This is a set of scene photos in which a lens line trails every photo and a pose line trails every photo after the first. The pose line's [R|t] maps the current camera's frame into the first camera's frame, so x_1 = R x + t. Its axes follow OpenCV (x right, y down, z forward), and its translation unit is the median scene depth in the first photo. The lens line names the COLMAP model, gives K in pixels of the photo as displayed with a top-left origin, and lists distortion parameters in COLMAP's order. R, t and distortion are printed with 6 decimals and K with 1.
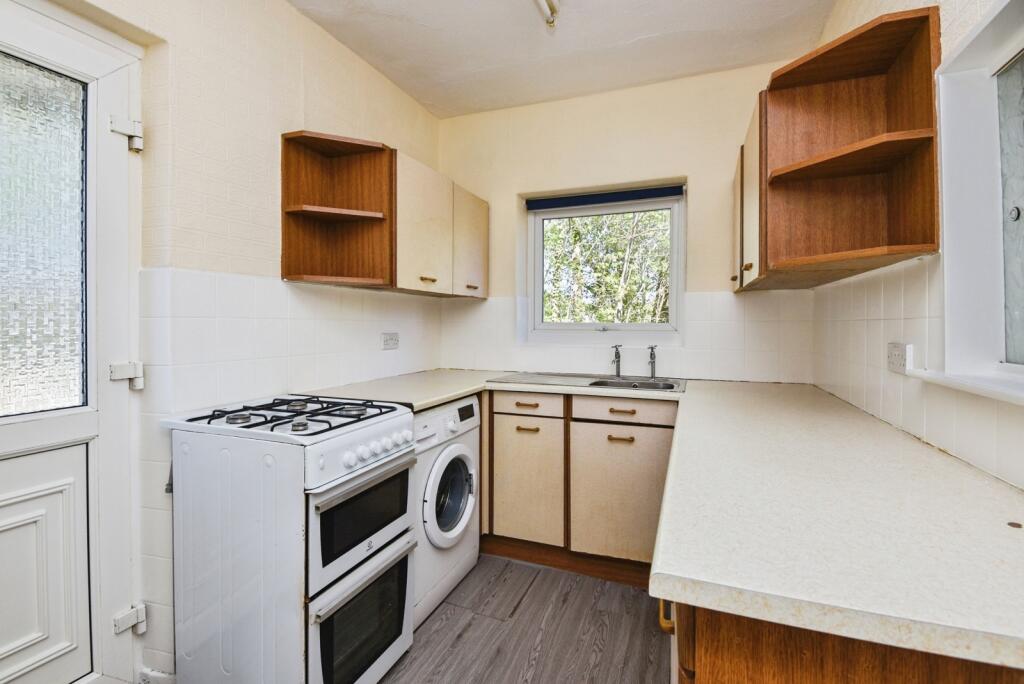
lens RADIAL K [[476.8, 0, 511.2], [0, 476.8, 332.4], [0, 0, 1]] dist [0.001169, -0.000267]
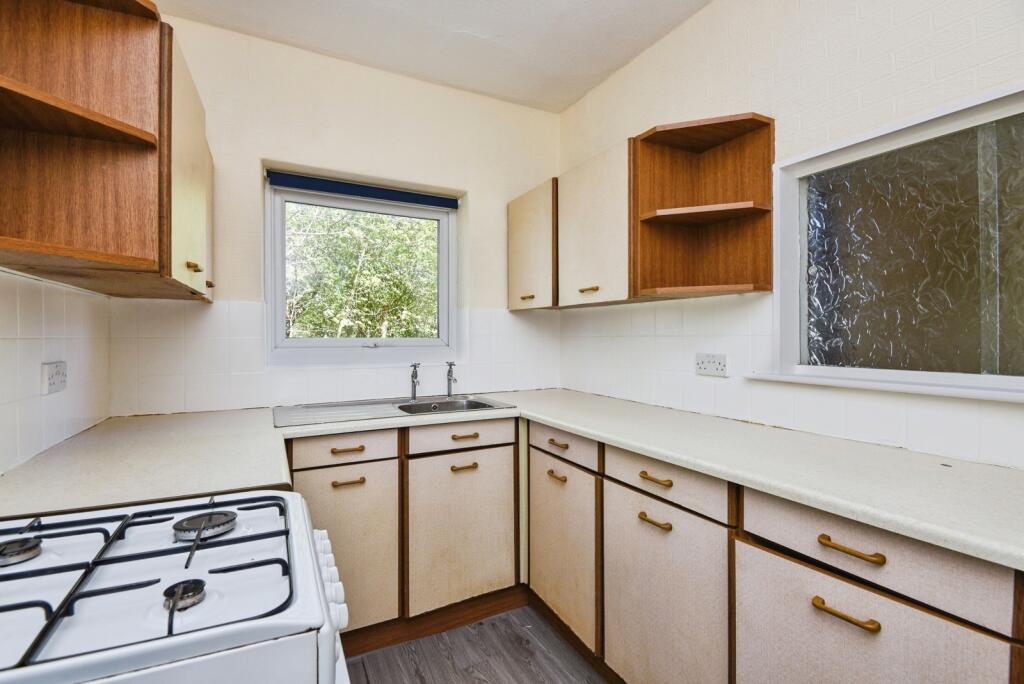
lens RADIAL K [[463.3, 0, 512.0], [0, 463.3, 342.0], [0, 0, 1]] dist [0.012276, -0.000239]
pose [[0.650298, -0.016443, 0.759502, -0.361848], [0.016749, 0.999833, 0.007306, -0.019028], [-0.759495, 0.007970, 0.650464, 0.341998]]
